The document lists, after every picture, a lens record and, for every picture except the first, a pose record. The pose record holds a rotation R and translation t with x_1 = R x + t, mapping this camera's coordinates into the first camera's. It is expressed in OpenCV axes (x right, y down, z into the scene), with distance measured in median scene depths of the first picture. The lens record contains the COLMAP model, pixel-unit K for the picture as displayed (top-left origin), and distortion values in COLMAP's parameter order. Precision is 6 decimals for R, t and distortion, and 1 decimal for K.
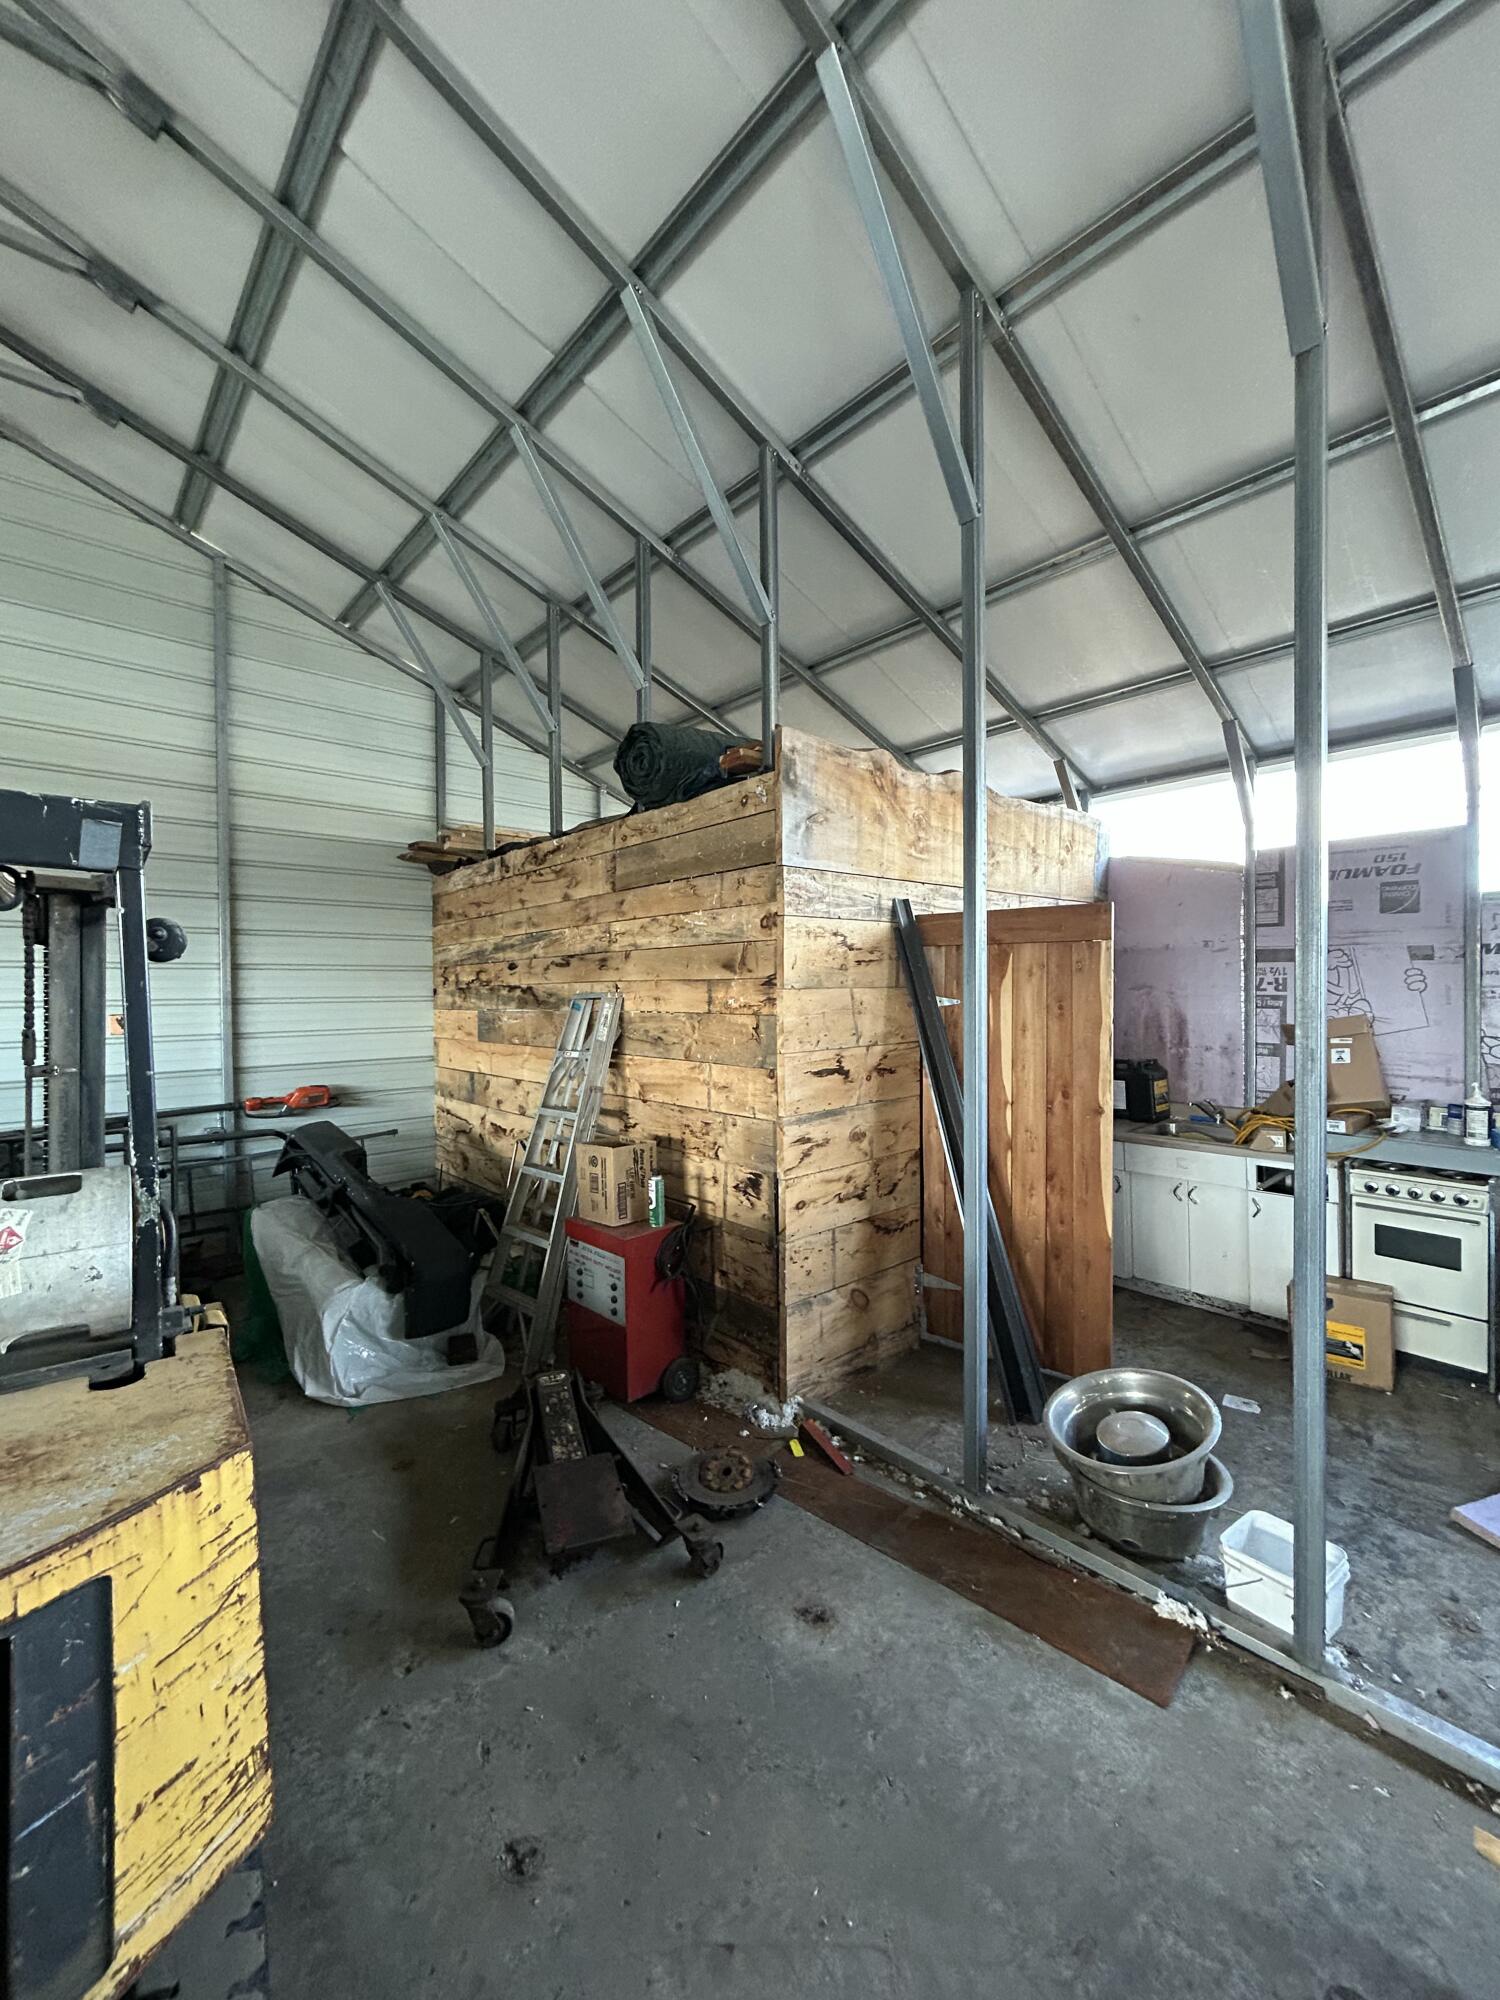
lens RADIAL K [[806.3, 0, 752.2], [0, 806.3, 993.9], [0, 0, 1]] dist [-0.000873, -0.000132]
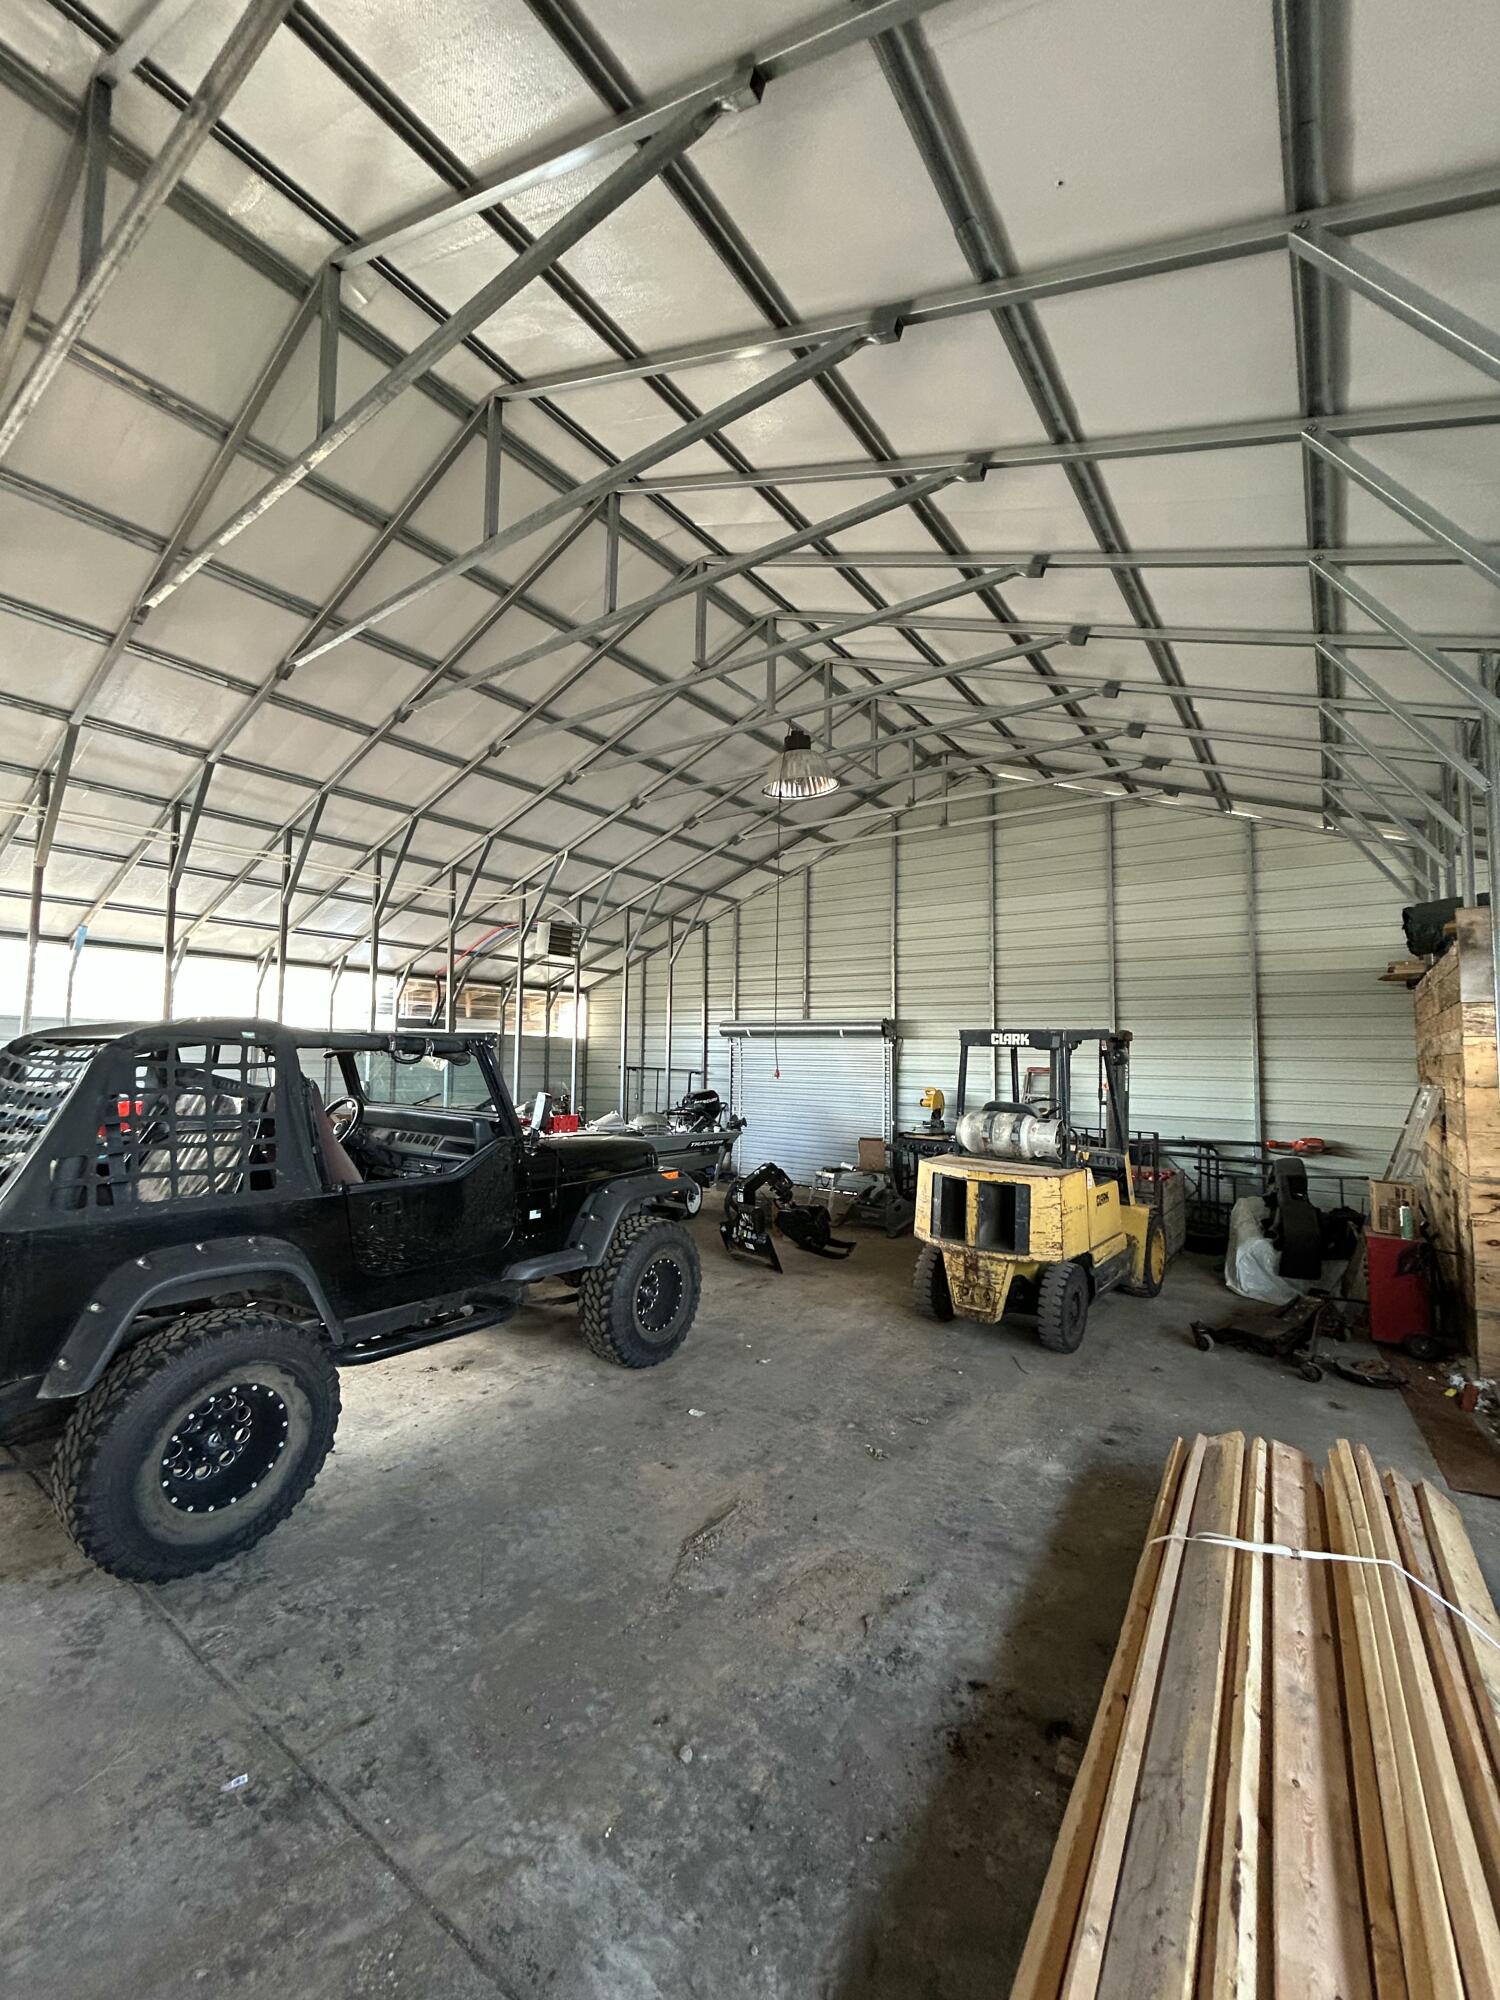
lens RADIAL K [[806.3, 0, 754.5], [0, 806.3, 1002.9], [0, 0, 1]] dist [-0.000873, -0.000132]
pose [[0.209778, -0.052486, -0.976339, 0.762513], [-0.024888, 0.997948, -0.058995, -0.025197], [0.977432, 0.036675, 0.208041, -0.361642]]
